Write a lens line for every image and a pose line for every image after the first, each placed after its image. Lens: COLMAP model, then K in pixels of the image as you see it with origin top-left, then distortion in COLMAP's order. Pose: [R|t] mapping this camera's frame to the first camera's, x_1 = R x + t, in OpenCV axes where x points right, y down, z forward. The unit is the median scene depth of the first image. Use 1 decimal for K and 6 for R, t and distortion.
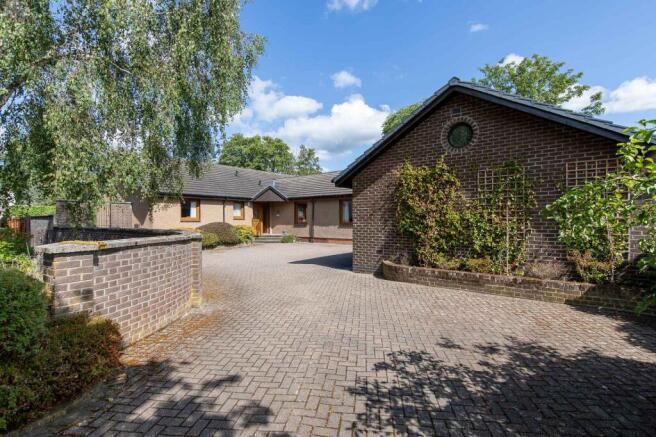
lens RADIAL K [[327.2, 0, 330.0], [0, 327.2, 220.3], [0, 0, 1]] dist [0.012469, -0.006026]
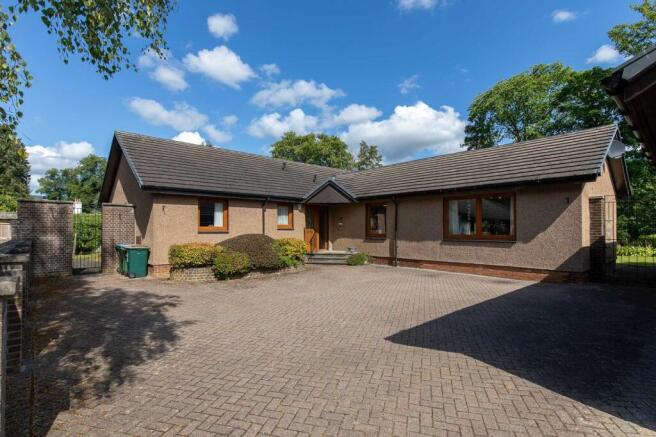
lens RADIAL K [[327.2, 0, 330.0], [0, 327.2, 220.3], [0, 0, 1]] dist [0.012469, -0.006026]
pose [[0.987535, -0.000312, -0.157402, -0.077736], [-0.004244, 0.999582, -0.028606, -0.002968], [0.157345, 0.028918, 0.987120, 0.337332]]
